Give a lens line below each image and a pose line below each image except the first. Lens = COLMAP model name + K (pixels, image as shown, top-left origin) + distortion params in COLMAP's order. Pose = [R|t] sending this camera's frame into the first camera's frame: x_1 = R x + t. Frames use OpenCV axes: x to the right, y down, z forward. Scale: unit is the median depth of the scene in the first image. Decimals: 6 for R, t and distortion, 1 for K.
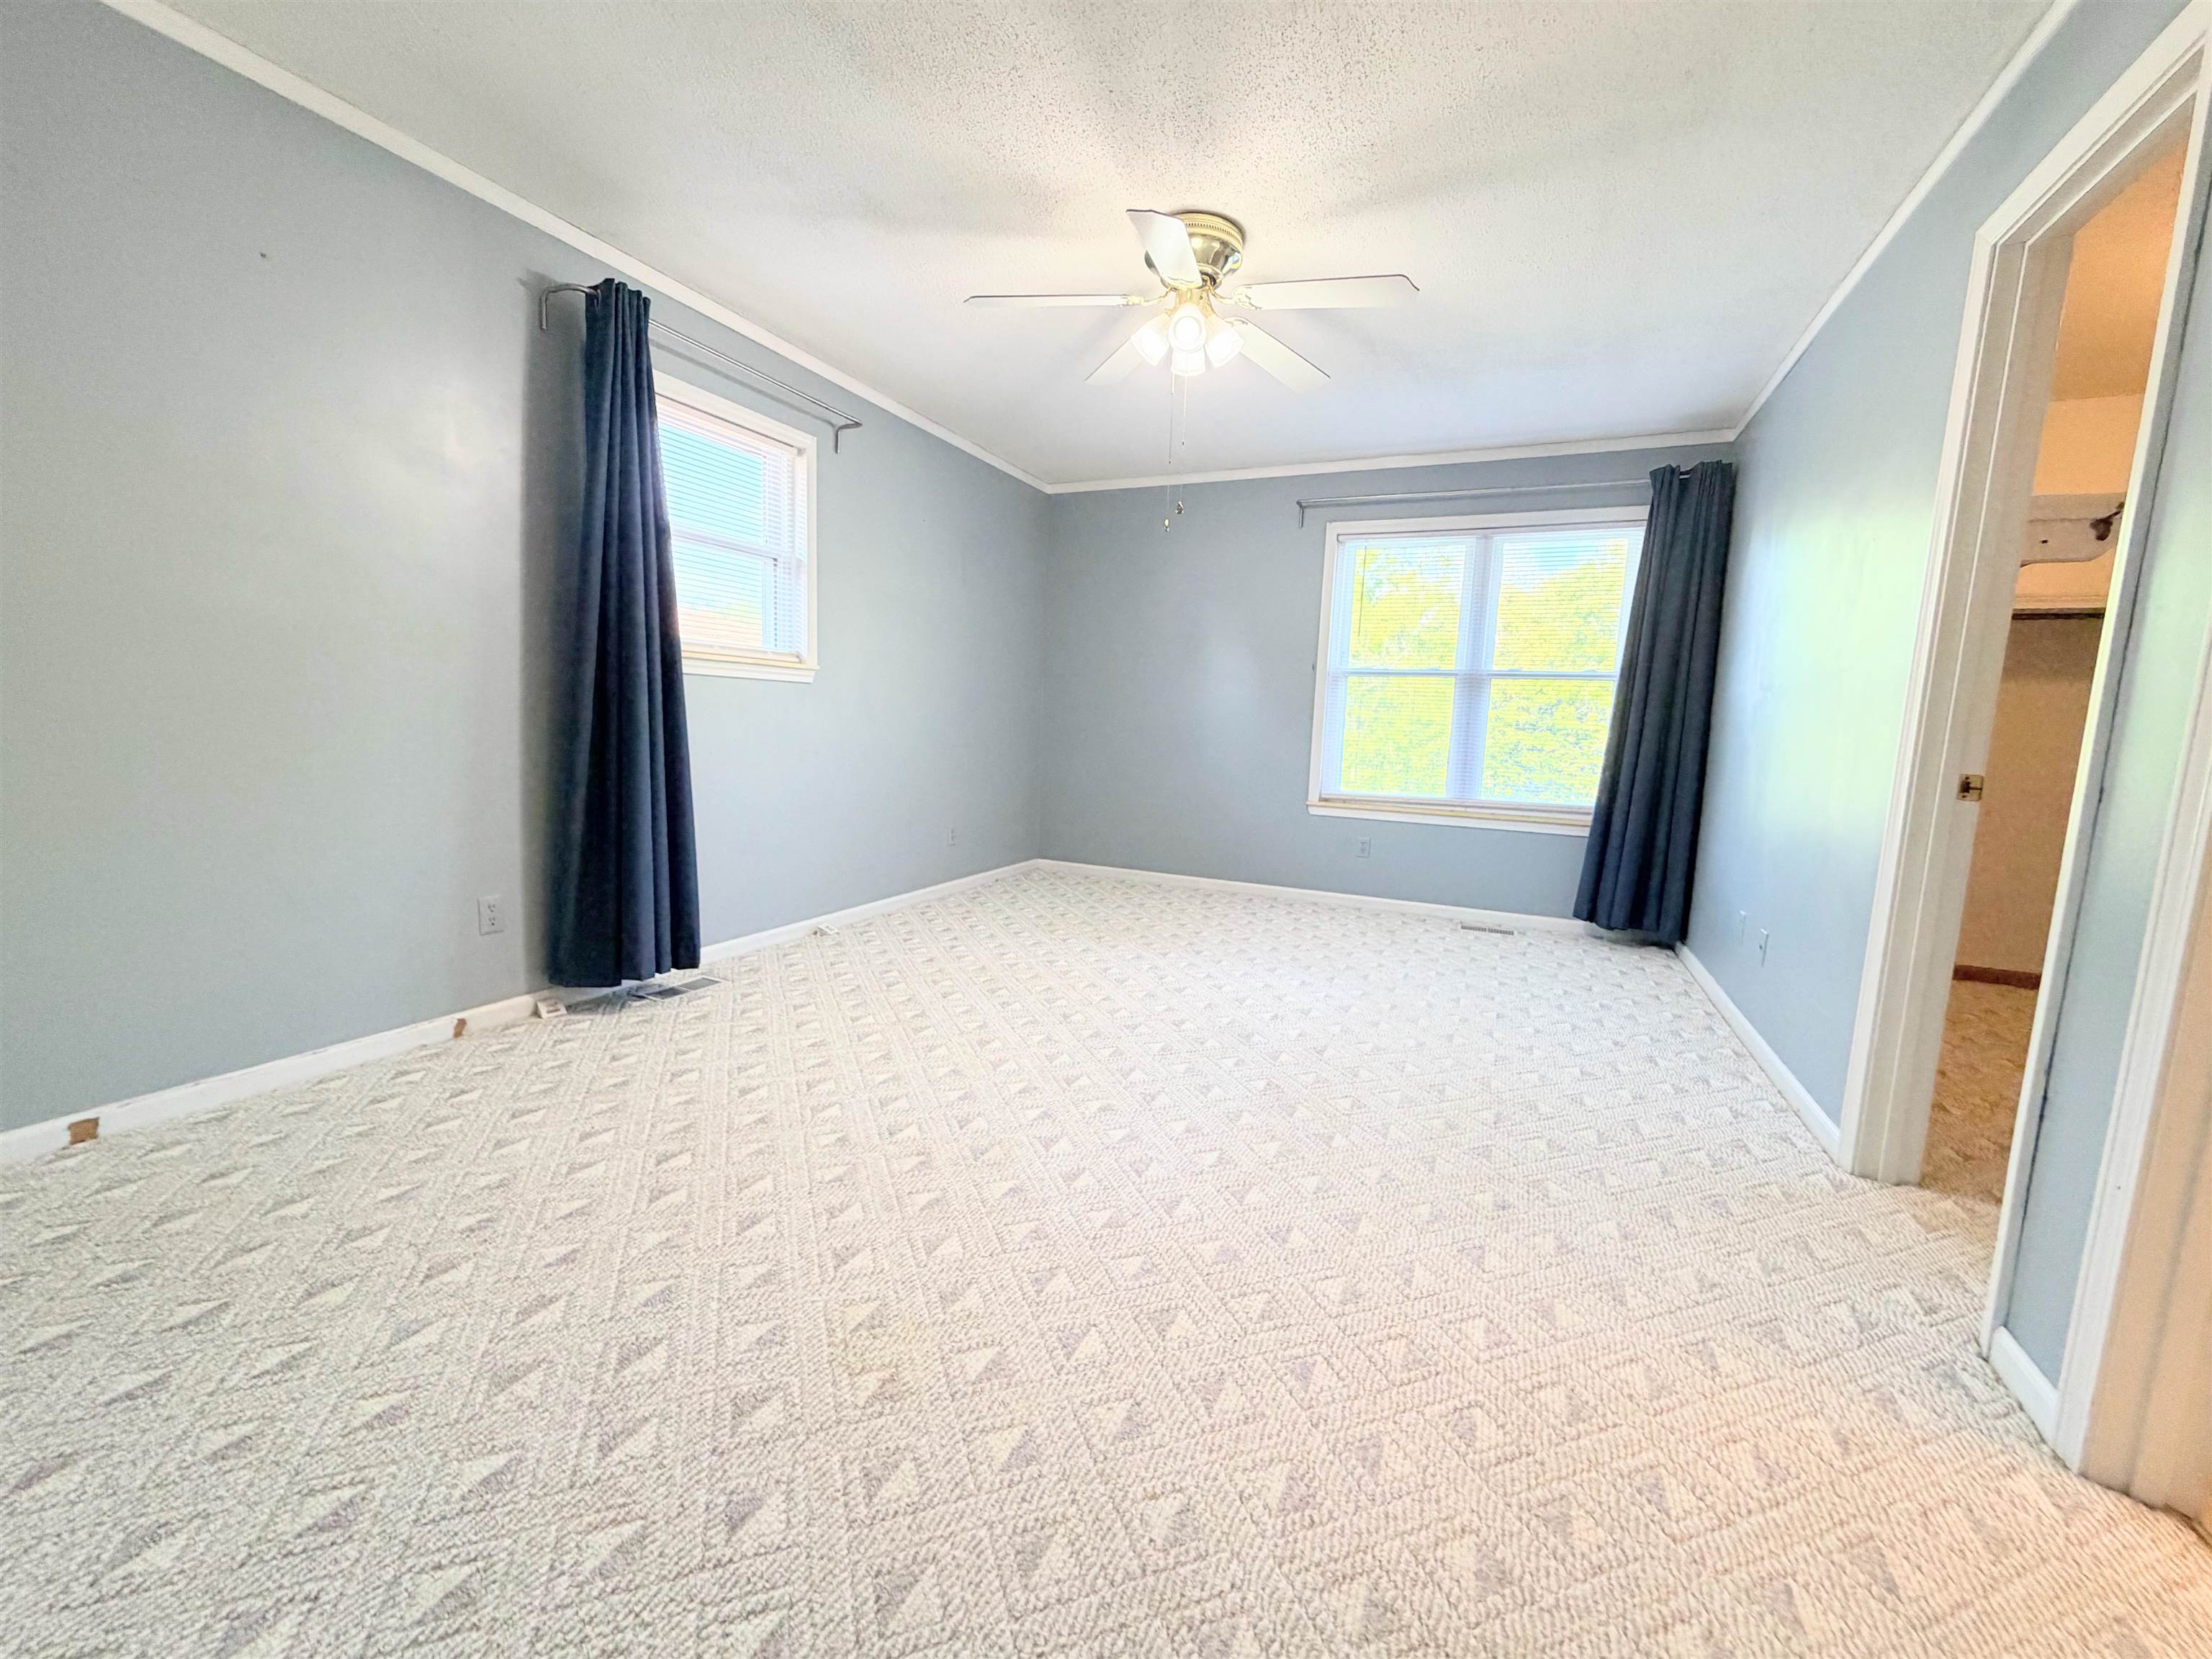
lens RADIAL K [[885.0, 0, 1102.3], [0, 885.0, 827.7], [0, 0, 1]] dist [0.001784, 0.000150]
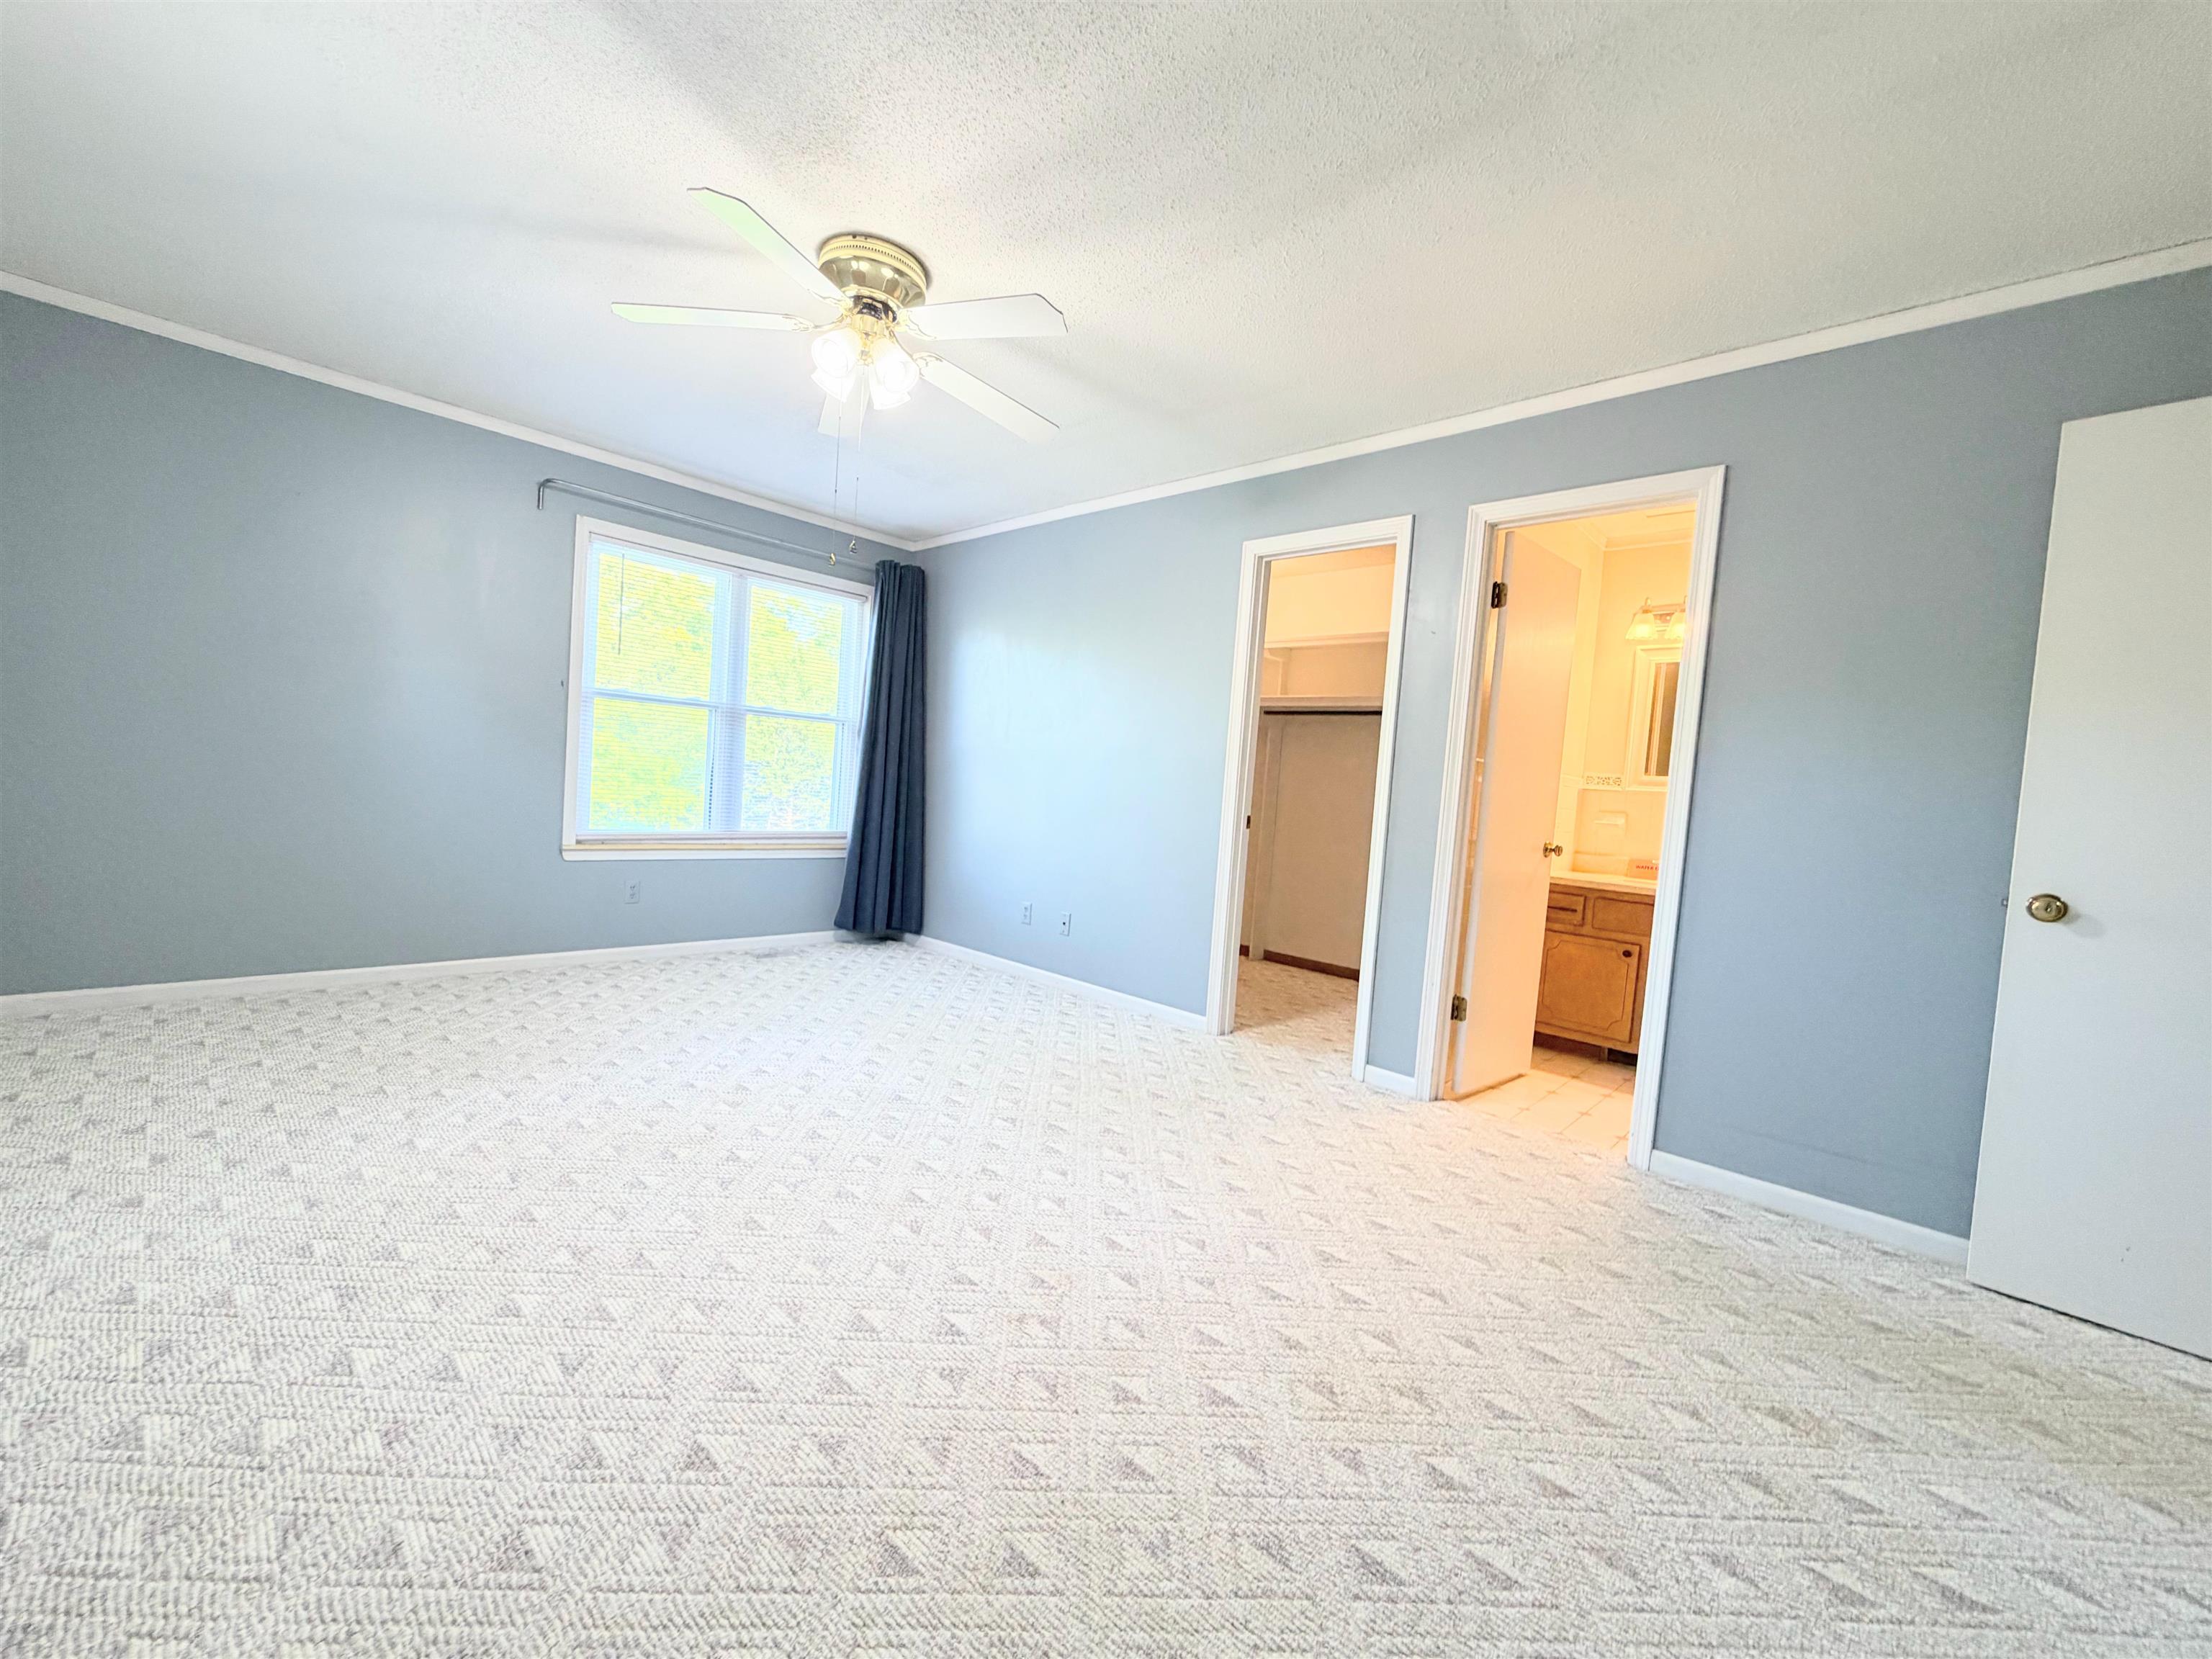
lens RADIAL K [[885.0, 0, 1102.8], [0, 885.0, 829.8], [0, 0, 1]] dist [0.001784, 0.000150]
pose [[0.323254, -0.062847, 0.944223, -0.594416], [0.057908, 0.997236, 0.046551, -0.083078], [-0.944539, 0.039630, 0.326000, 0.397540]]
